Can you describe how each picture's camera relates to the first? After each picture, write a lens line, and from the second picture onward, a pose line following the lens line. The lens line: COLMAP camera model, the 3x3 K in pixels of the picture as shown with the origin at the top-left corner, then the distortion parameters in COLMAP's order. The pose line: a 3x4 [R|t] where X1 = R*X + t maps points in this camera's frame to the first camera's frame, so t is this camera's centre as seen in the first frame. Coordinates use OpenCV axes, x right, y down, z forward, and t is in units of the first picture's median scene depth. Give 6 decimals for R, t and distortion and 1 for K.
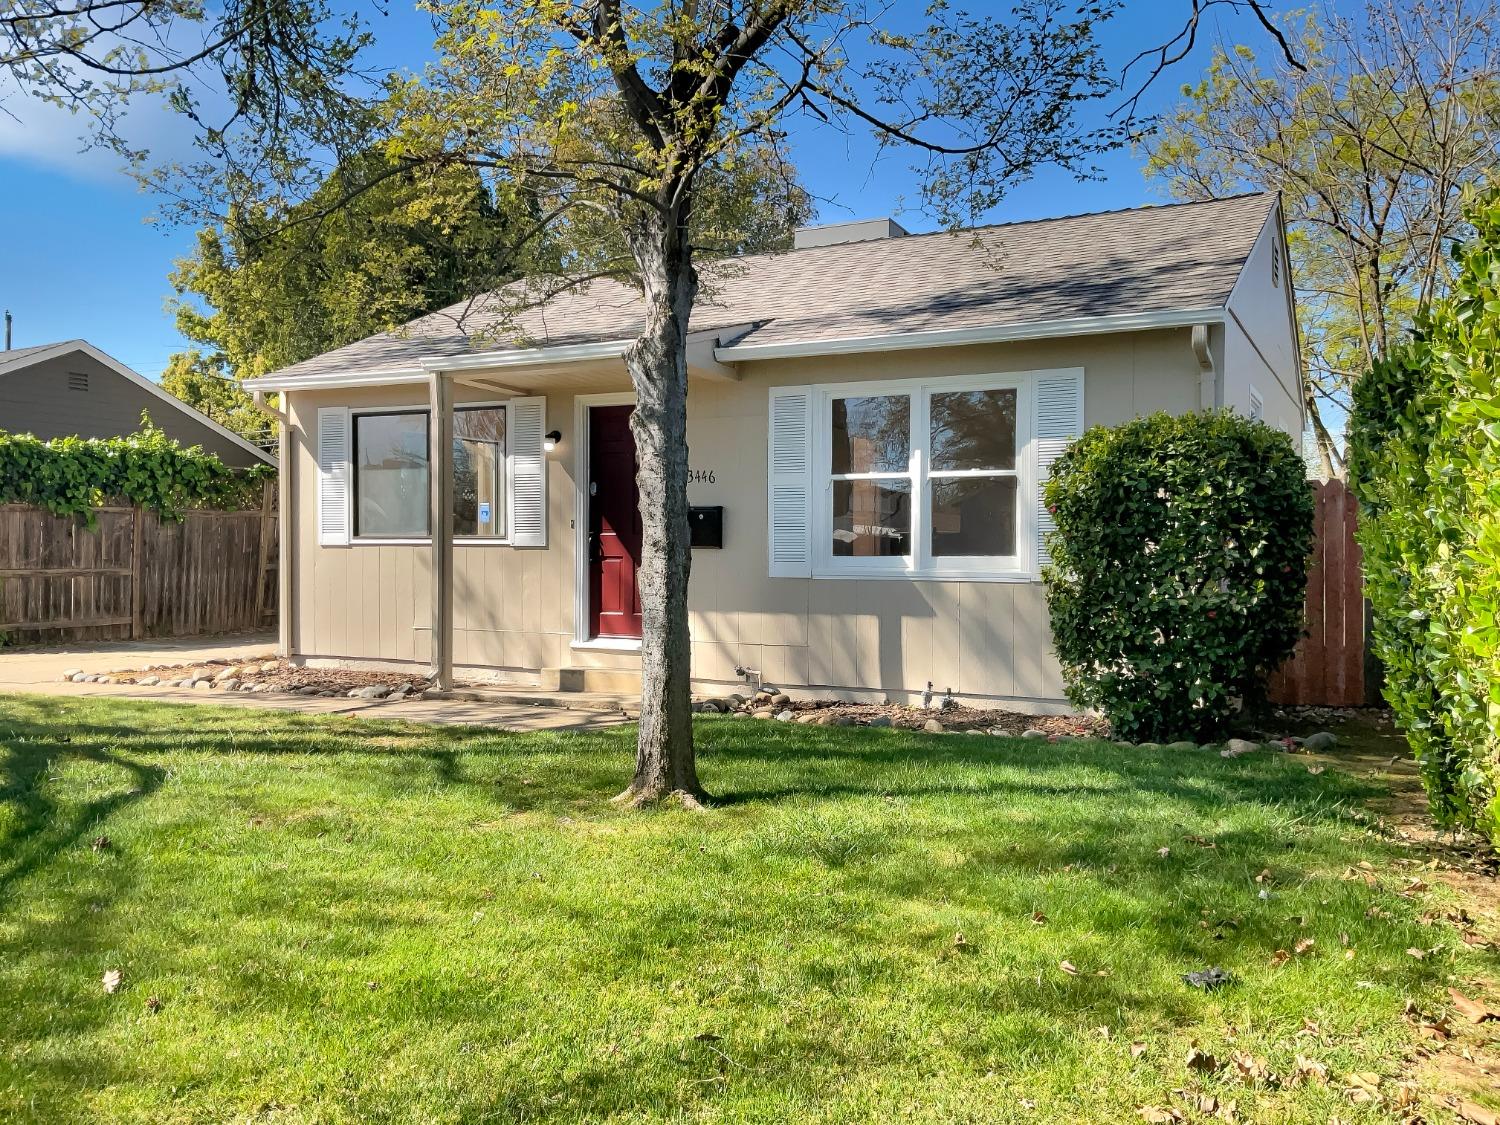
lens RADIAL K [[1266.8, 0, 751.3], [0, 1266.8, 560.3], [0, 0, 1]] dist [0.071247, 0.000927]
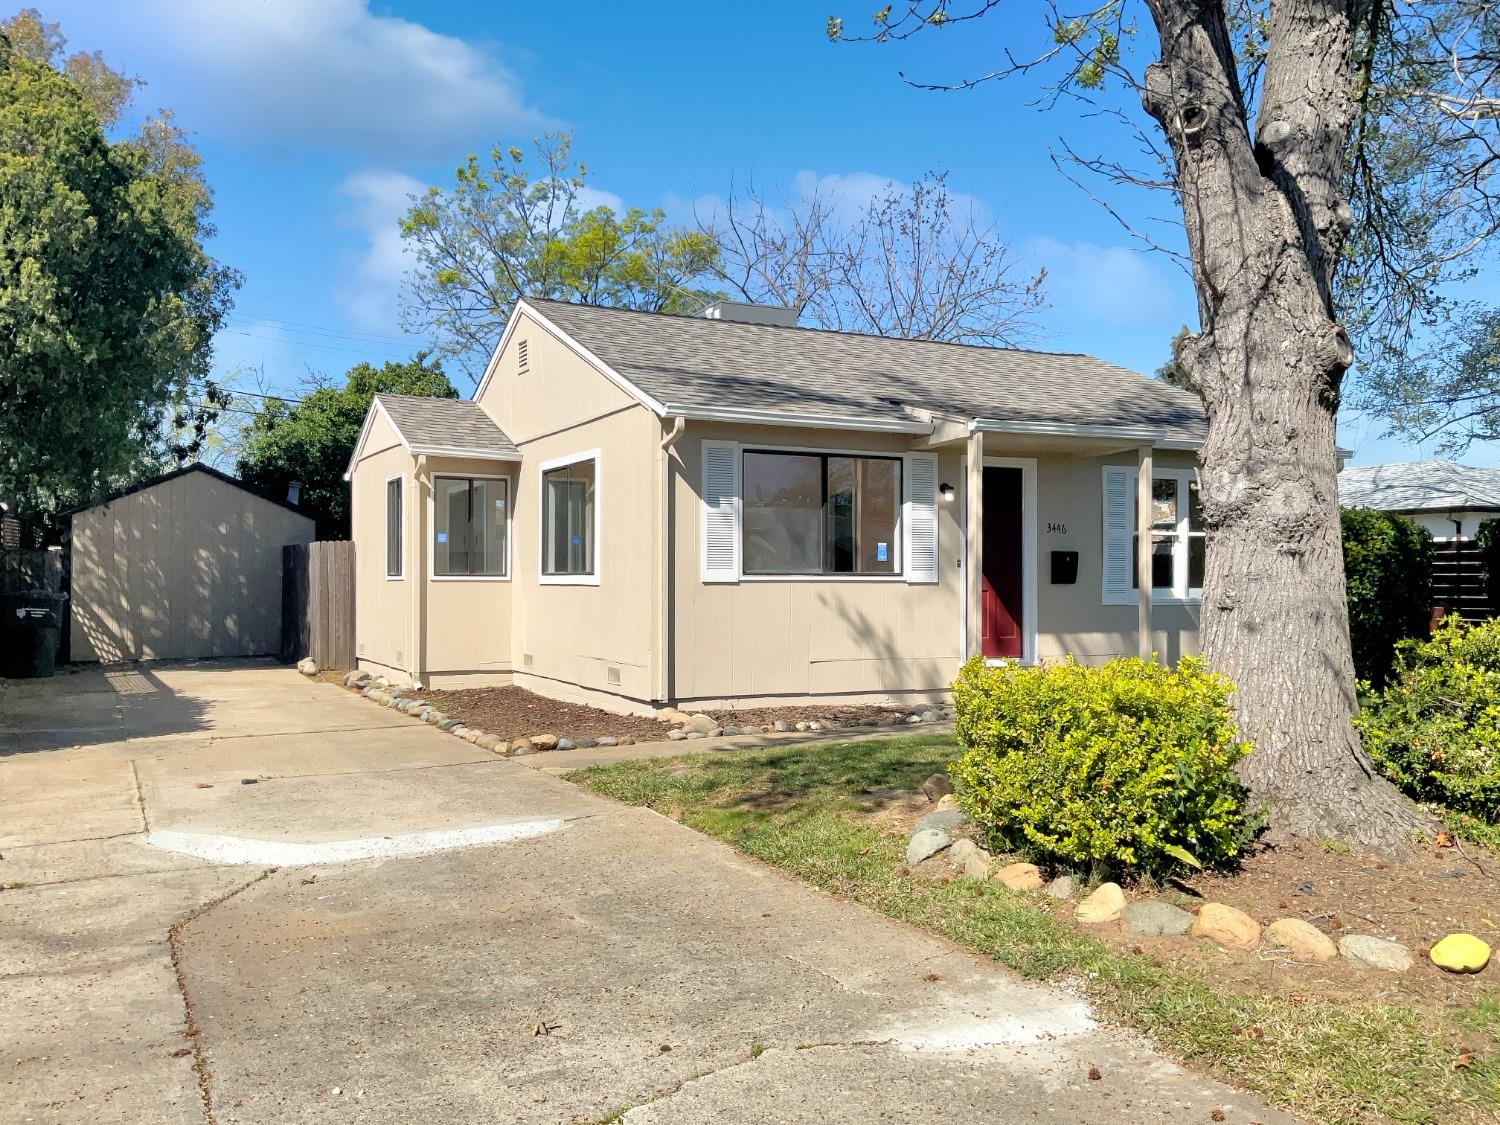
lens RADIAL K [[1266.8, 0, 749.8], [0, 1266.8, 570.5], [0, 0, 1]] dist [0.071247, 0.000927]
pose [[0.595101, 0.005378, 0.803633, -1.306437], [0.010691, 0.999836, -0.014608, -0.007689], [-0.803580, 0.017285, 0.594946, 0.492258]]
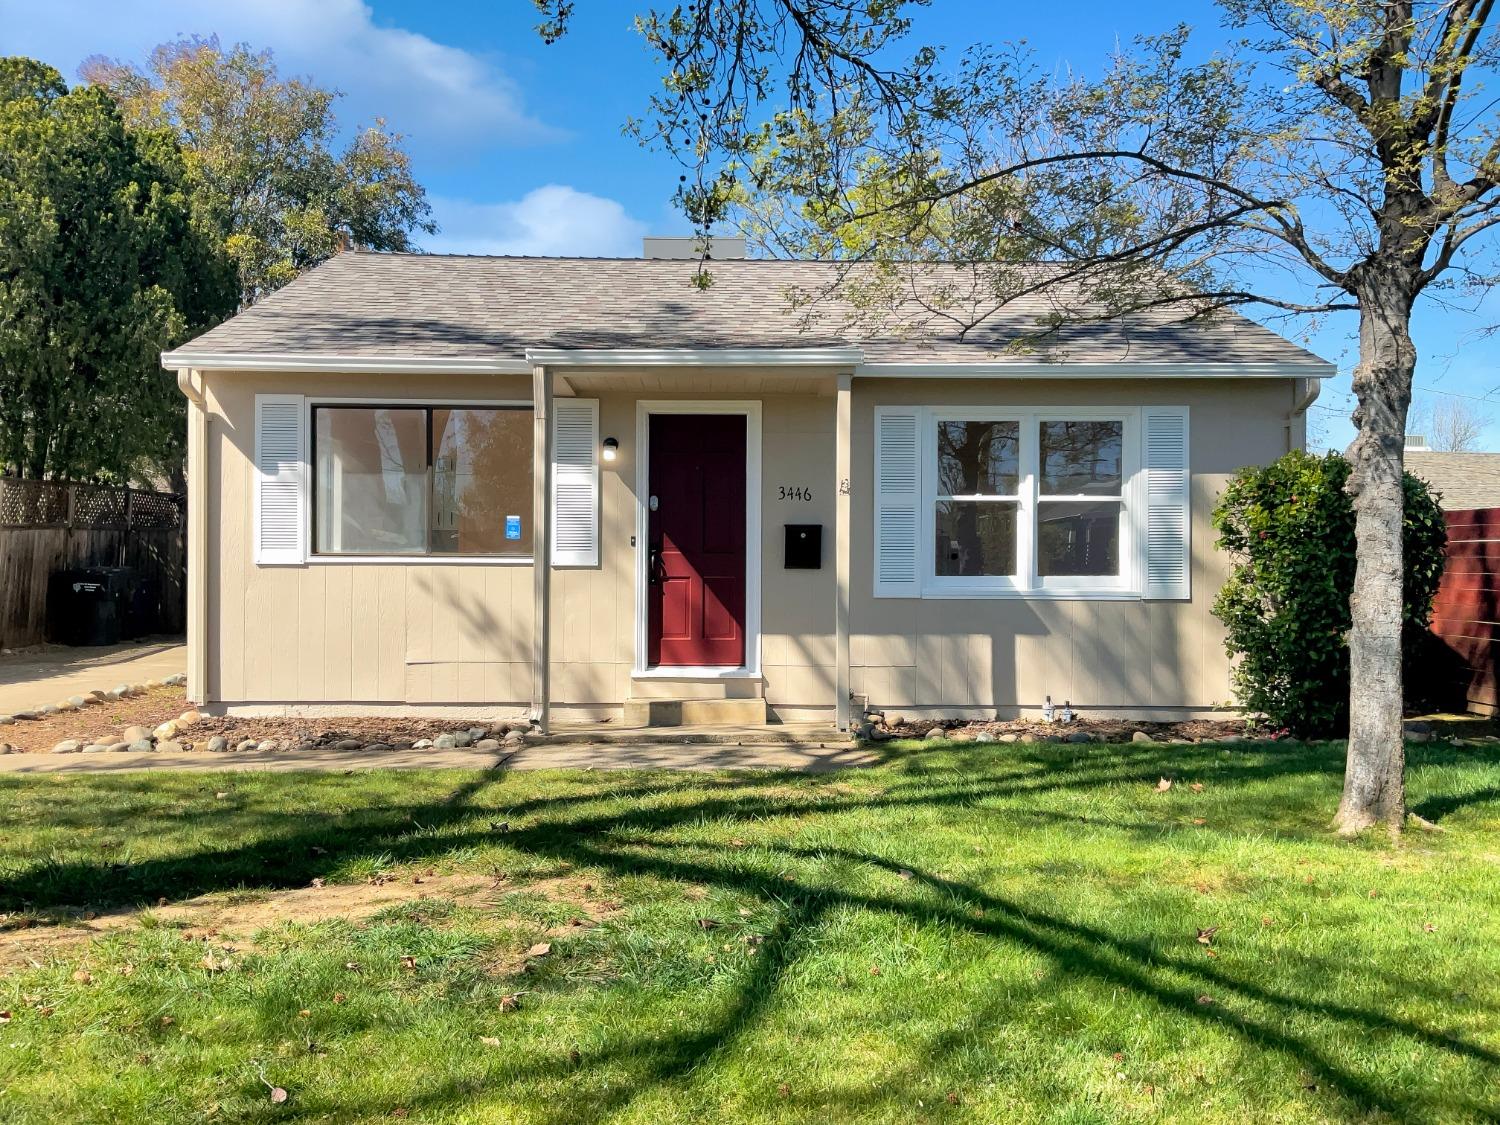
lens RADIAL K [[1266.8, 0, 762.5], [0, 1266.8, 554.9], [0, 0, 1]] dist [0.071247, 0.000927]
pose [[0.885429, 0.003100, 0.464765, -0.520580], [0.002910, 0.999921, -0.012213, -0.008252], [-0.464766, 0.012166, 0.885350, 0.167393]]
